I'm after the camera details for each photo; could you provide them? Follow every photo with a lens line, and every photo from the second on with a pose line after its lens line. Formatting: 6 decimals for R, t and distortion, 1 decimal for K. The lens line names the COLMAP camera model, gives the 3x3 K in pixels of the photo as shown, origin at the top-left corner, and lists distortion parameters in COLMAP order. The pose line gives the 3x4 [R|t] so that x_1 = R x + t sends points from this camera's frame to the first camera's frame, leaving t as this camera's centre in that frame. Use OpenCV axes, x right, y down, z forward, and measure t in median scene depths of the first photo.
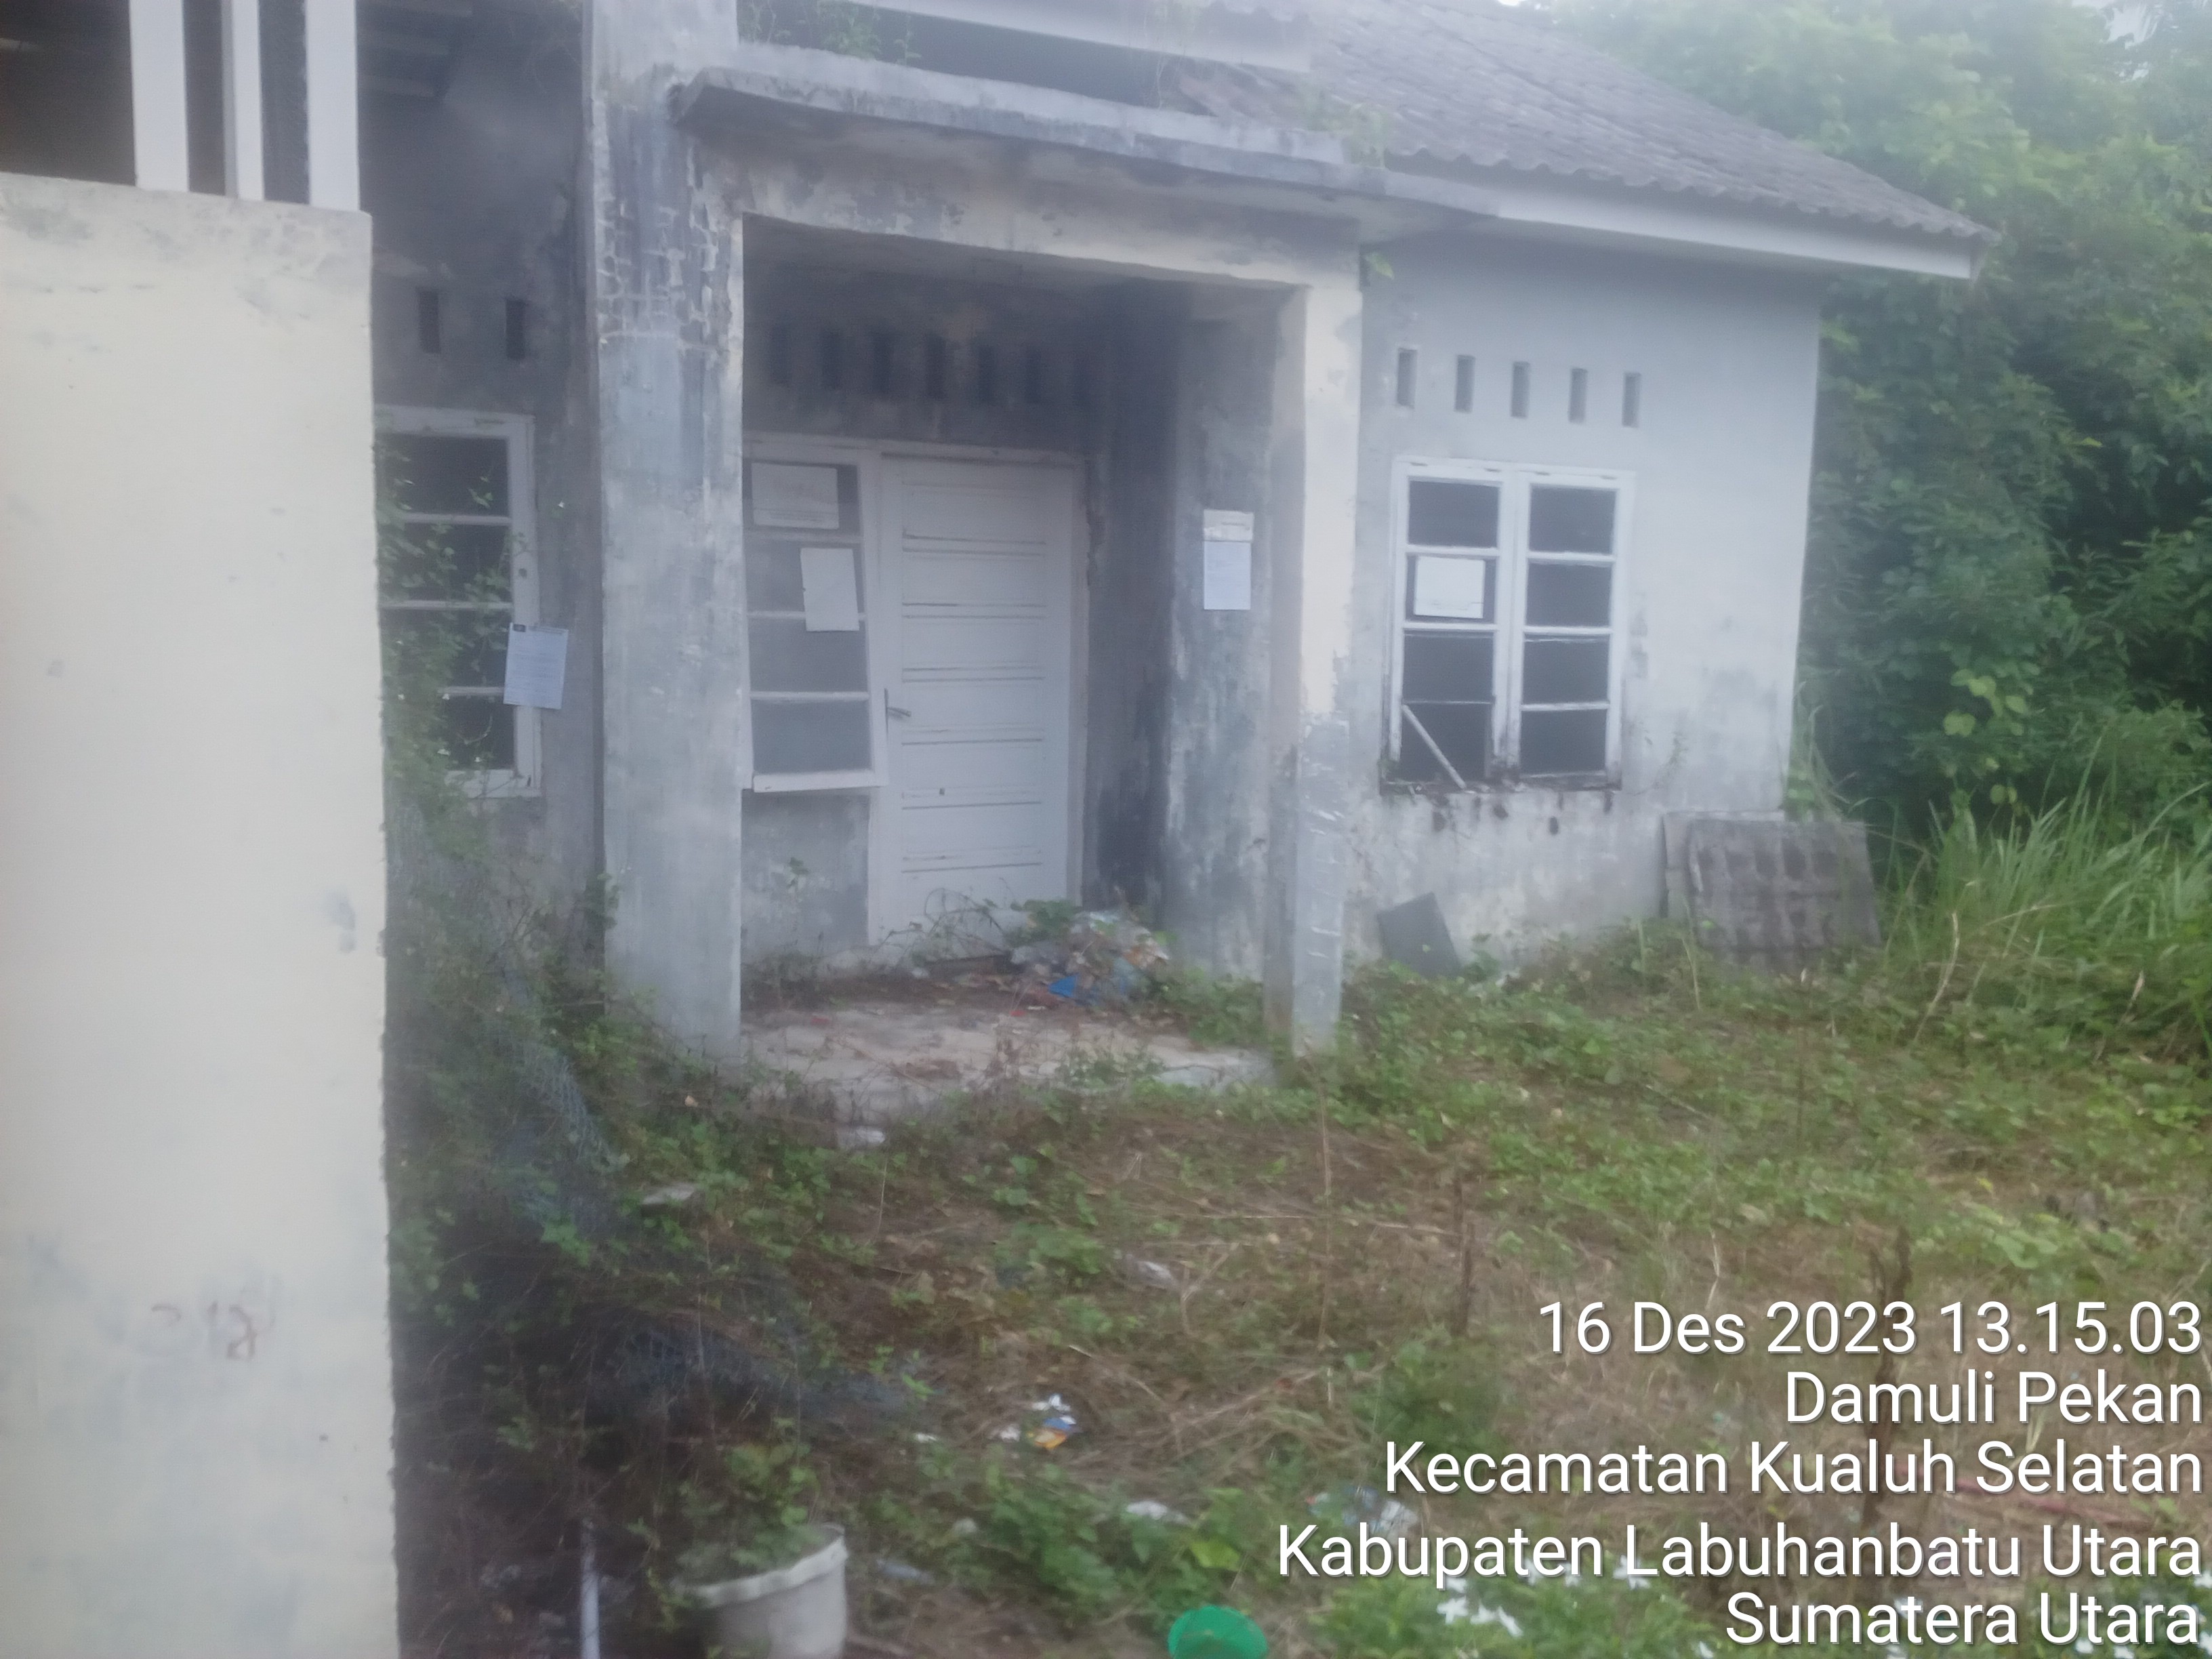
lens RADIAL K [[1843.3, 0, 1106.0], [0, 1843.3, 829.5], [0, 0, 1]] dist [0.061912, -0.115582]
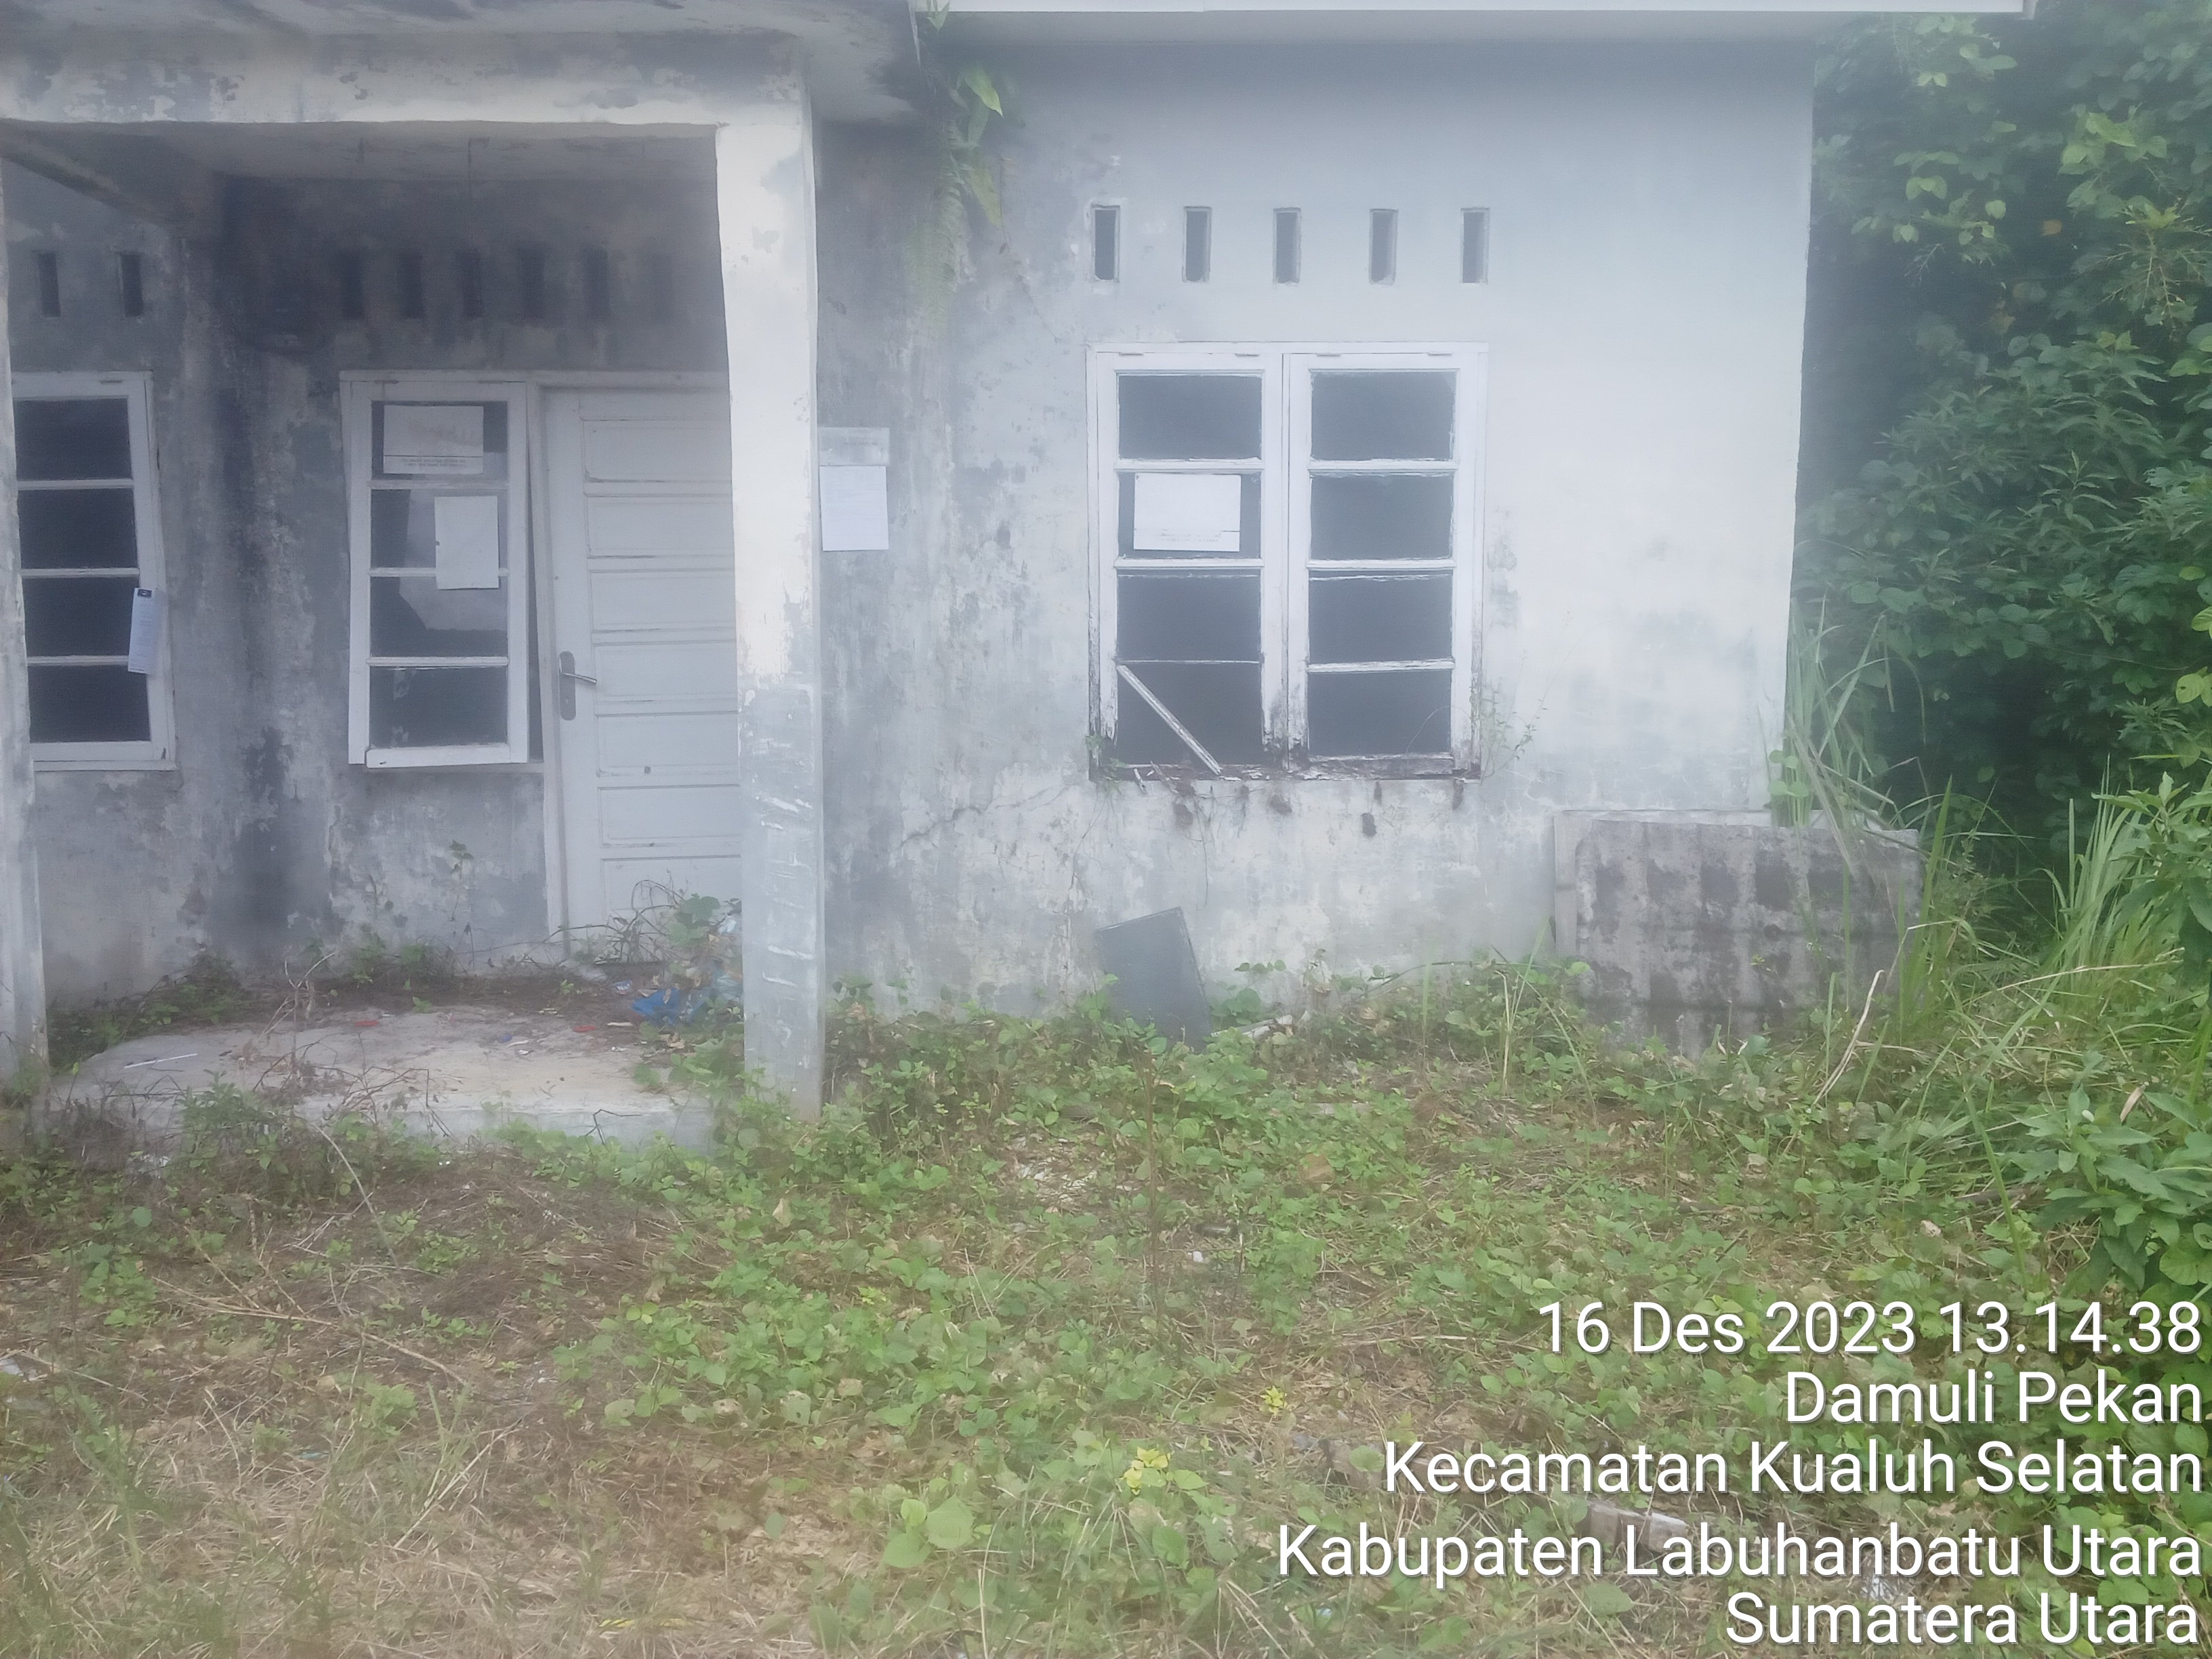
lens RADIAL K [[1843.3, 0, 1106.0], [0, 1843.3, 829.5], [0, 0, 1]] dist [0.061912, -0.115582]
pose [[0.913709, 0.024282, -0.405642, 0.463813], [-0.020110, 0.999692, 0.014543, -0.009322], [0.405870, -0.005130, 0.913916, 0.278650]]
